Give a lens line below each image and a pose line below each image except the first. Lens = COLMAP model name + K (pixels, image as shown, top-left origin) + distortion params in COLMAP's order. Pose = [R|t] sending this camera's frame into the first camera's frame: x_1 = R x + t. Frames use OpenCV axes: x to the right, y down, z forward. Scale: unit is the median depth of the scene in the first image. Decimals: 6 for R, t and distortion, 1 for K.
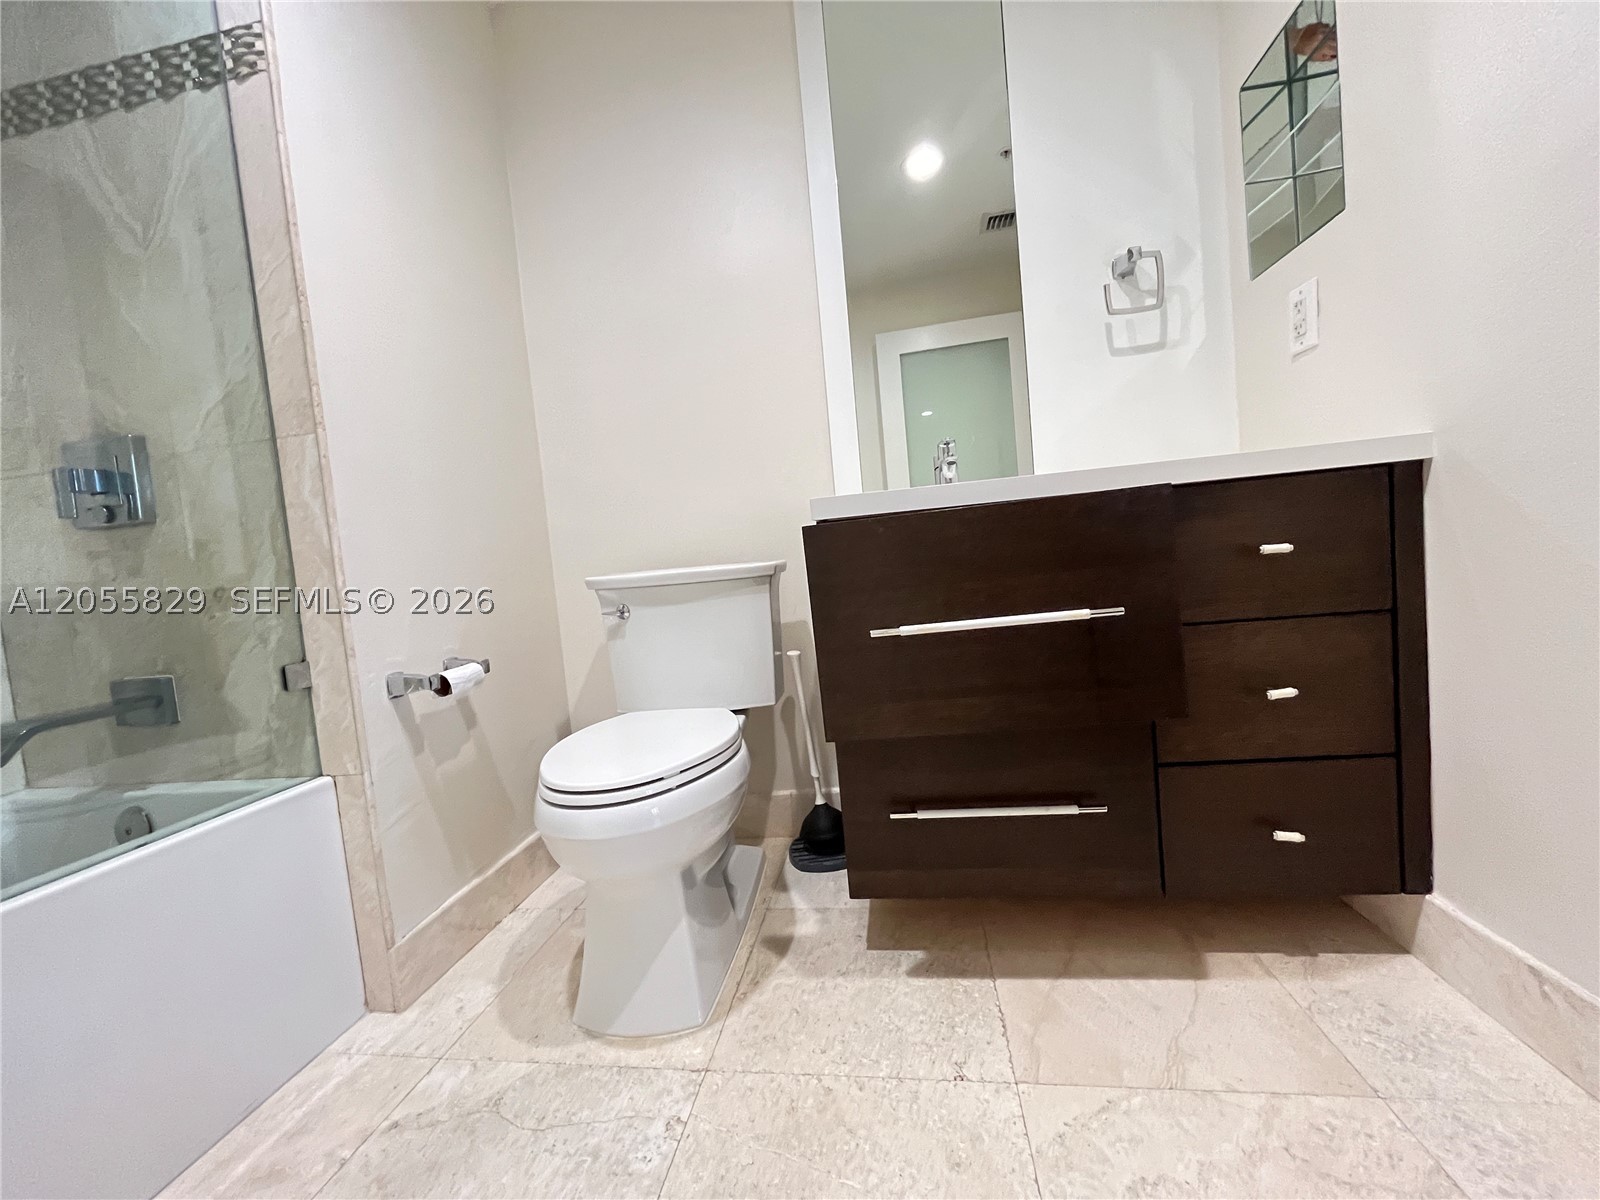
lens RADIAL K [[652.1, 0, 795.9], [0, 652.1, 601.4], [0, 0, 1]] dist [-0.003379, 0.000341]
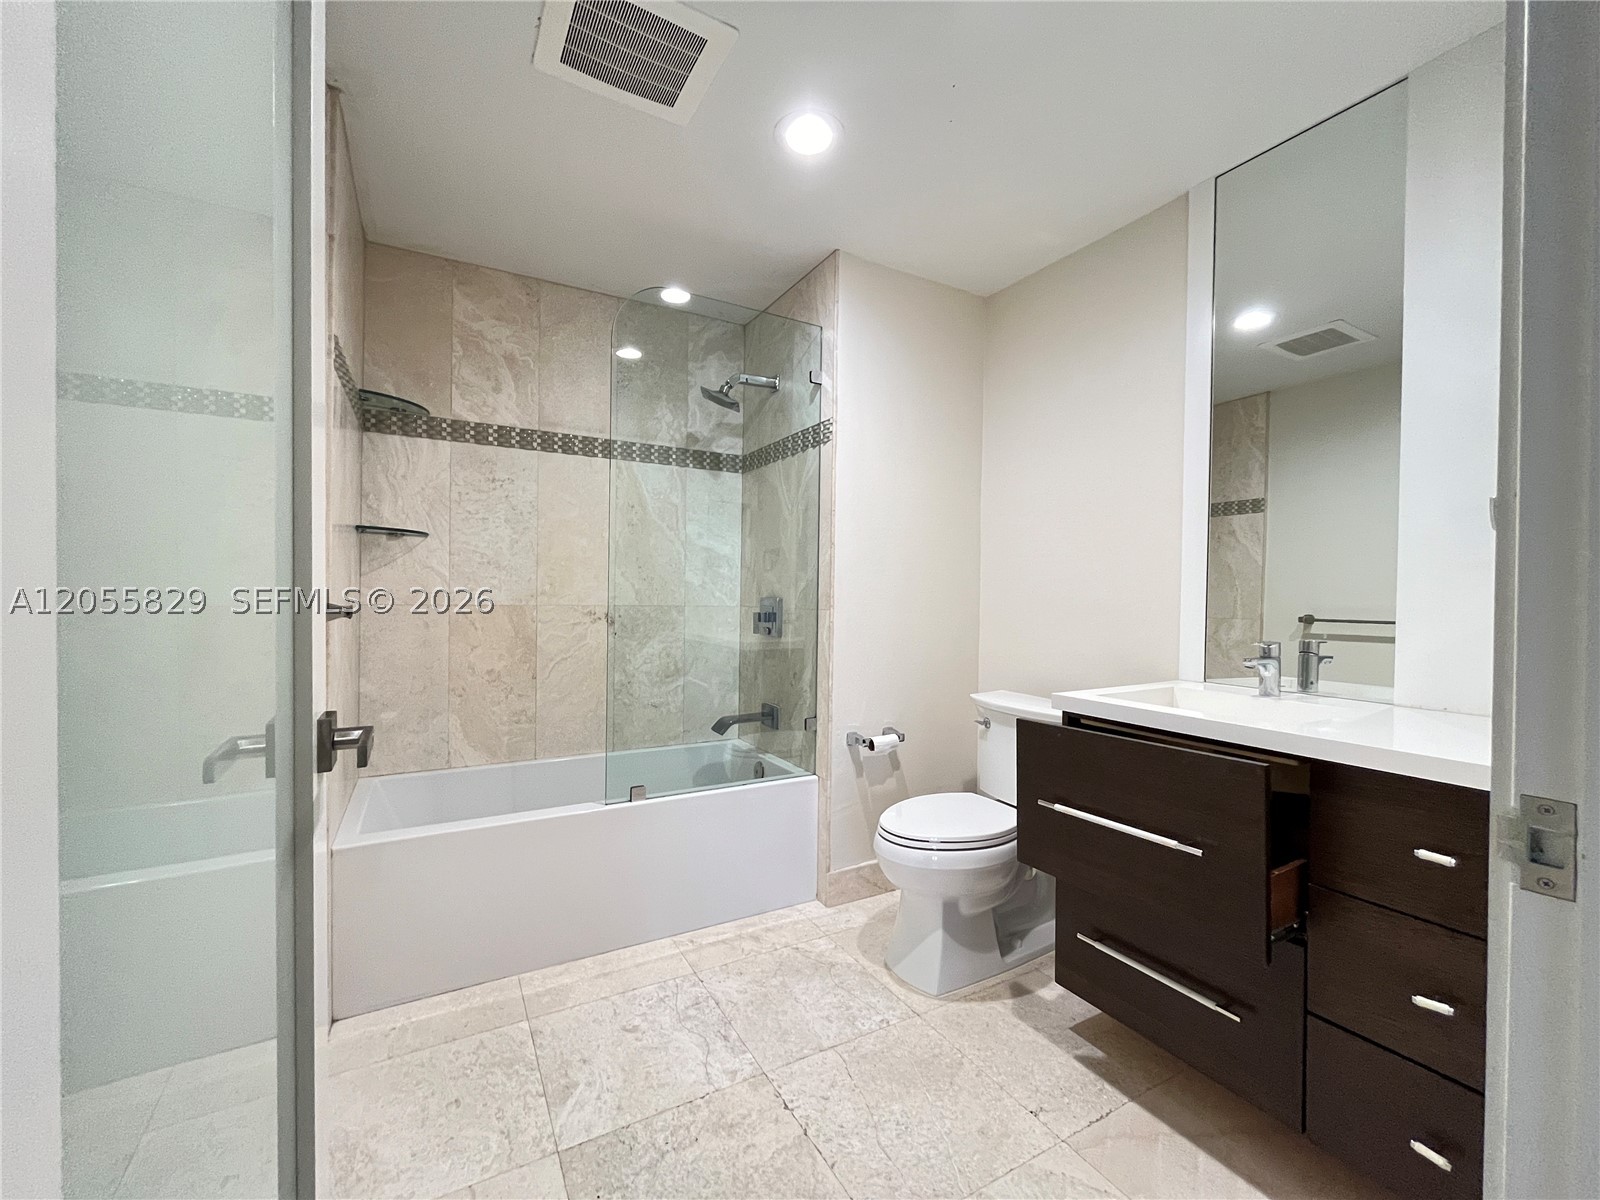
lens RADIAL K [[652.1, 0, 795.9], [0, 652.1, 601.4], [0, 0, 1]] dist [-0.003379, 0.000341]
pose [[0.619079, 0.107254, -0.777970, 0.775746], [-0.120942, 0.991833, 0.040496, -0.351627], [0.775960, 0.069019, 0.626995, -0.363909]]
